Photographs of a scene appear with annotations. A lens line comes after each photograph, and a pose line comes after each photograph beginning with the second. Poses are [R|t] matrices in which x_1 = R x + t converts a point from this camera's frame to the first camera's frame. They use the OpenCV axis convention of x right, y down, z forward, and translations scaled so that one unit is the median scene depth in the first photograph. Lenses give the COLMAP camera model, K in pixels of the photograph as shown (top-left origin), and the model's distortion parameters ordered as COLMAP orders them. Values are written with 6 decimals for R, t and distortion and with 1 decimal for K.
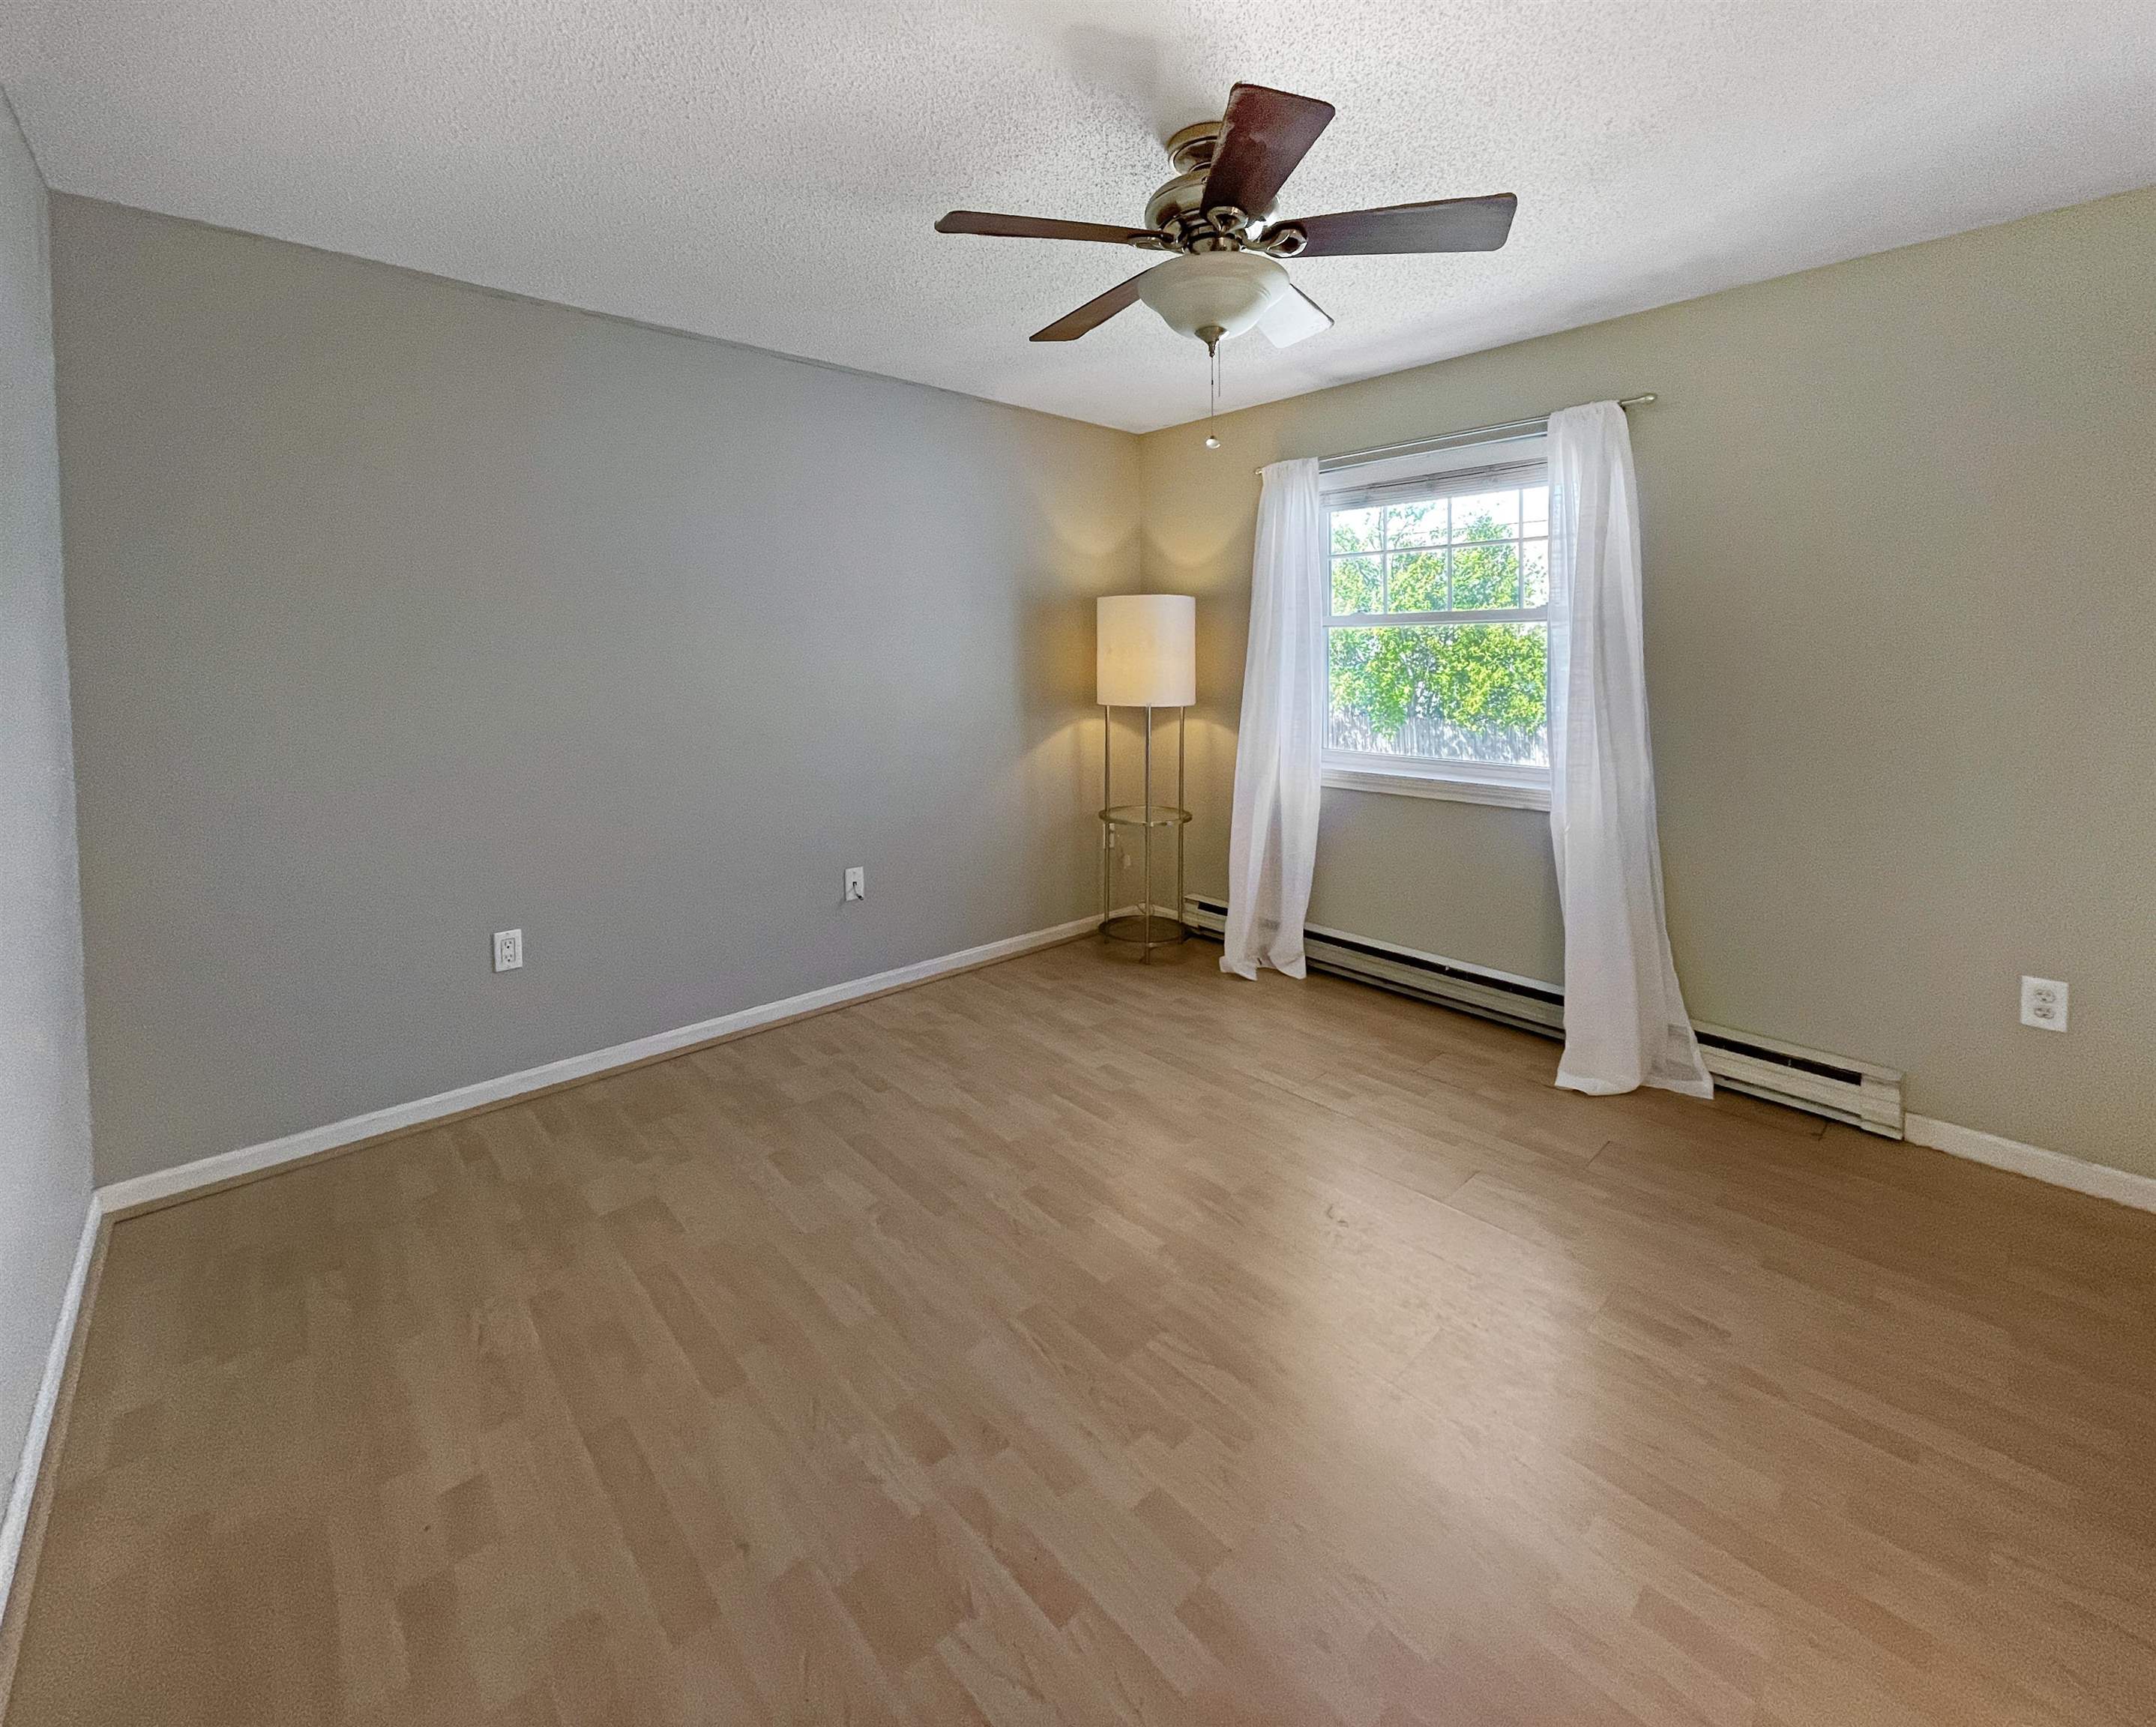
lens RADIAL K [[957.7, 0, 1076.3], [0, 957.7, 862.2], [0, 0, 1]] dist [0.000557, 0.000077]
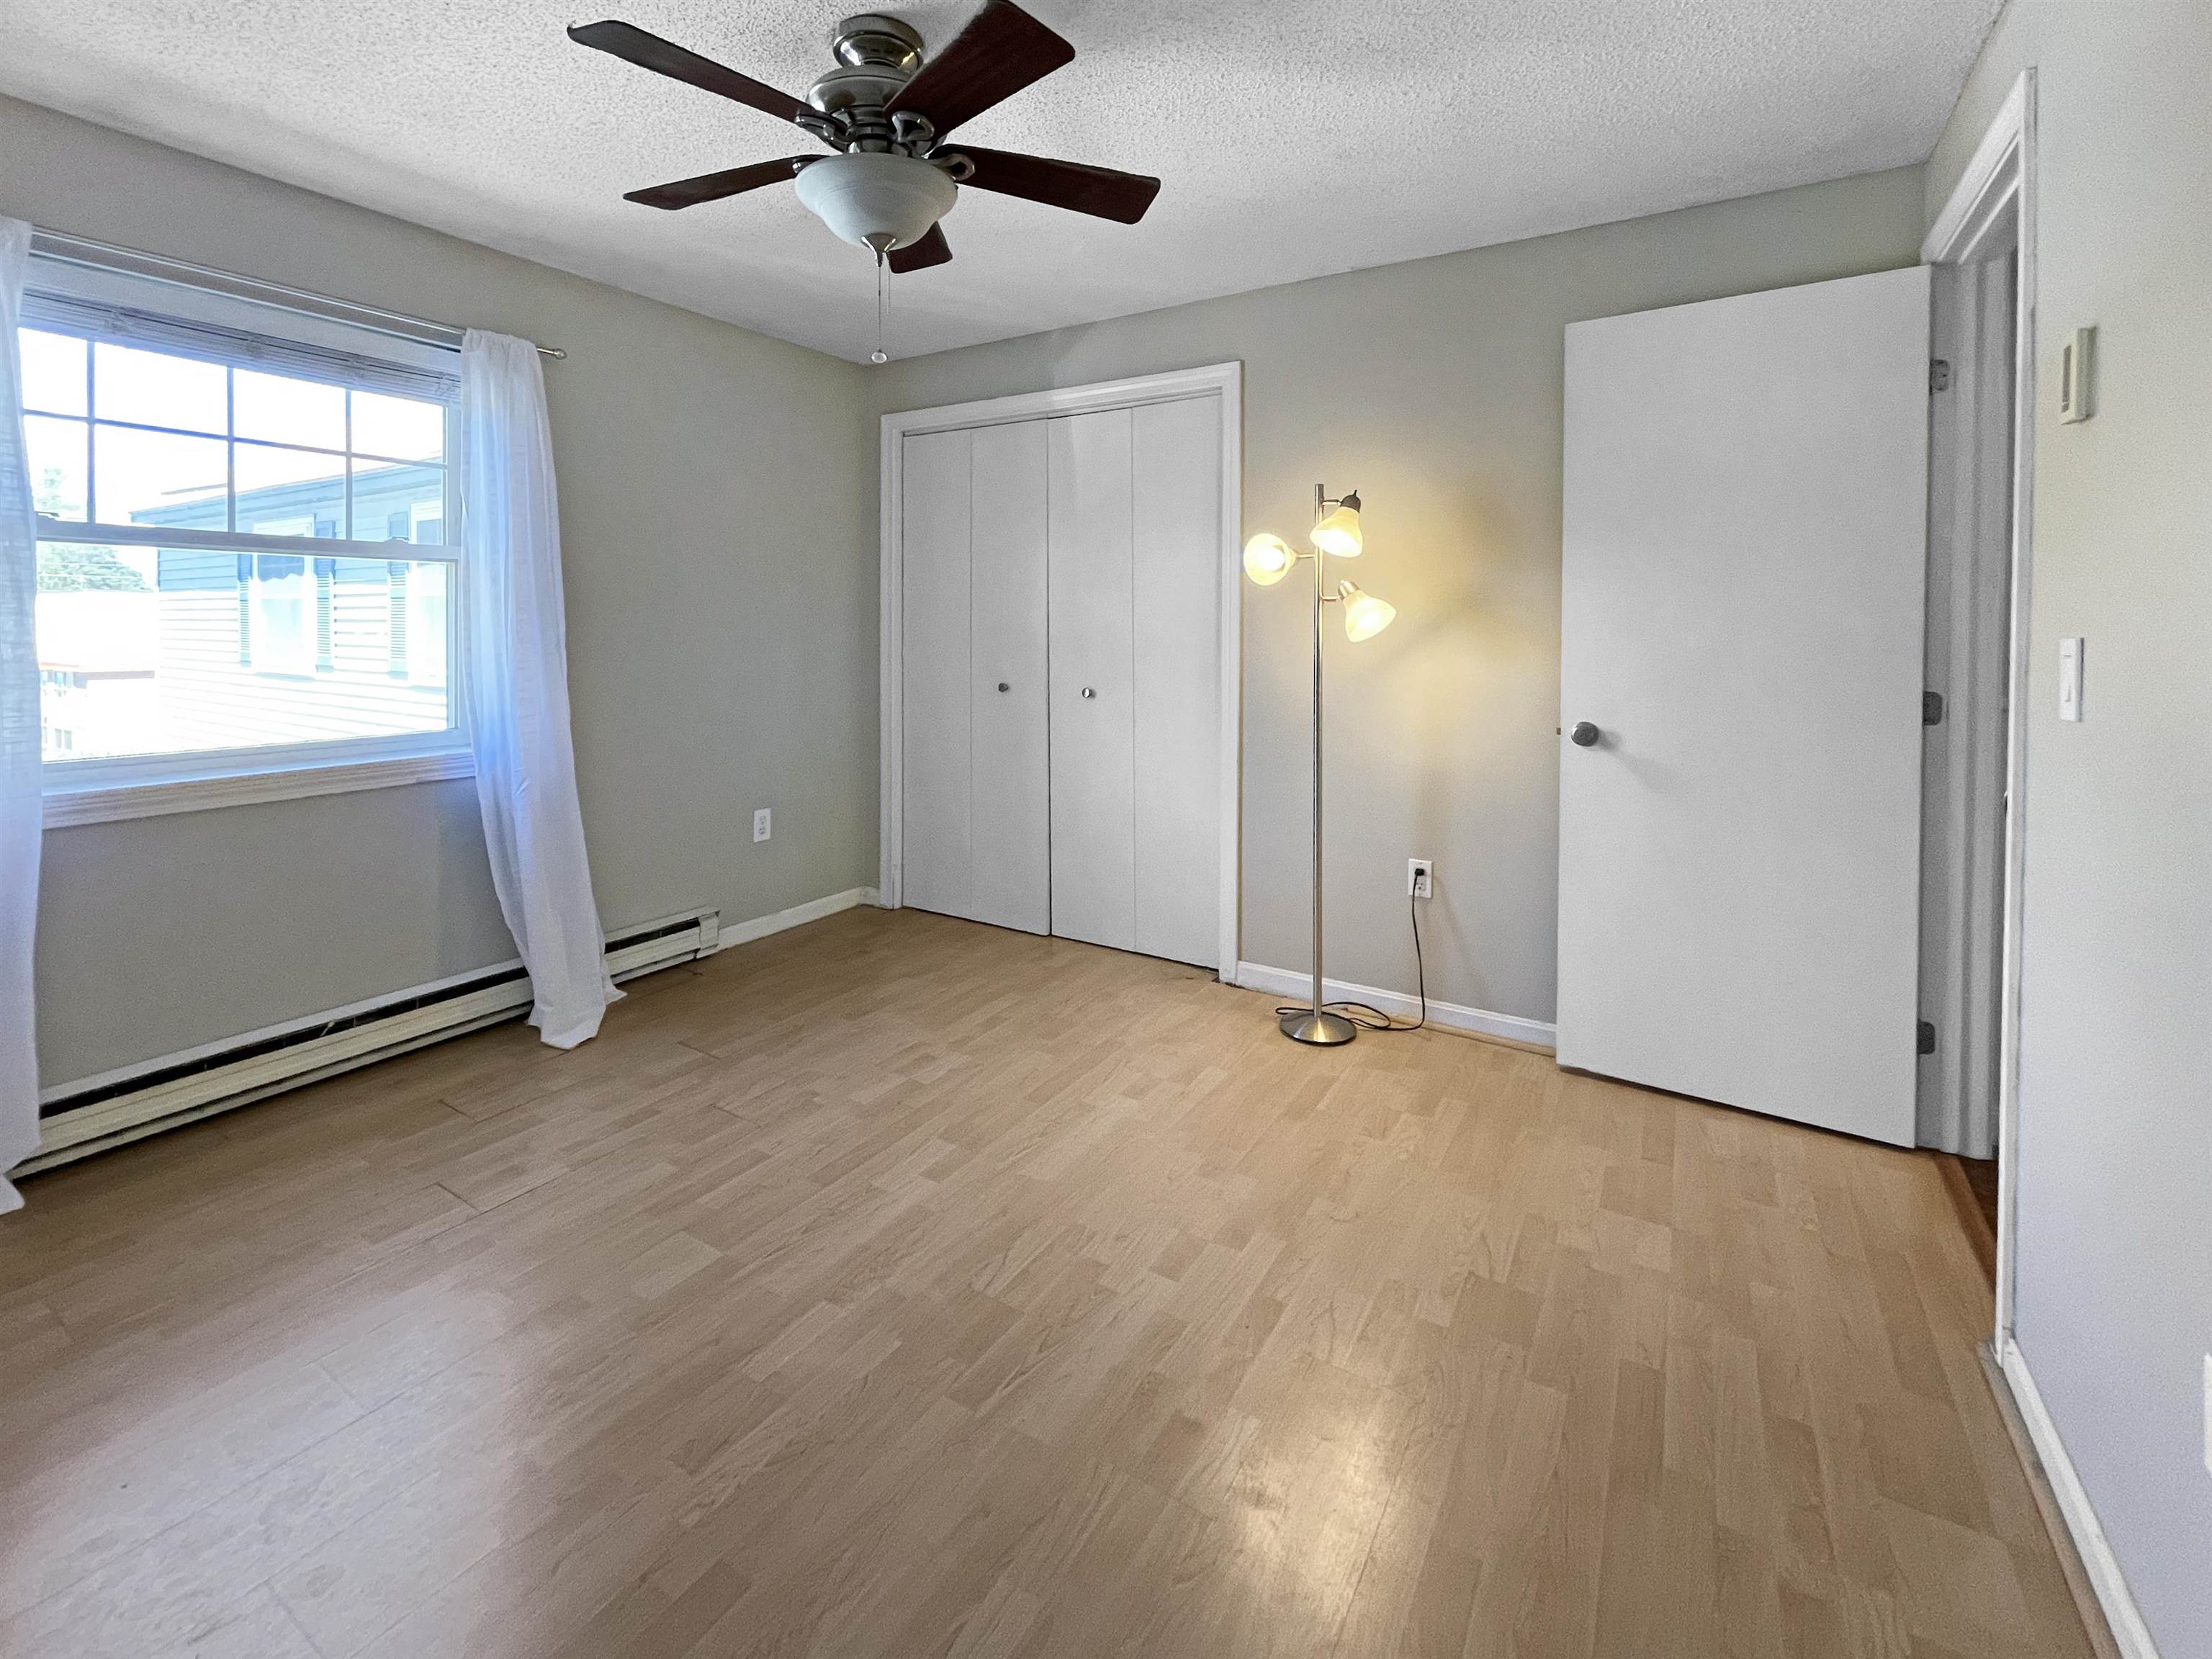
lens RADIAL K [[946.0, 0, 1099.0], [0, 946.0, 834.5], [0, 0, 1]] dist [0.002384, 0.000025]
pose [[-0.296247, -0.202948, 0.933301, -0.595749], [0.202786, 0.941521, 0.269103, -0.139783], [-0.933336, 0.268981, -0.237767, 0.778007]]
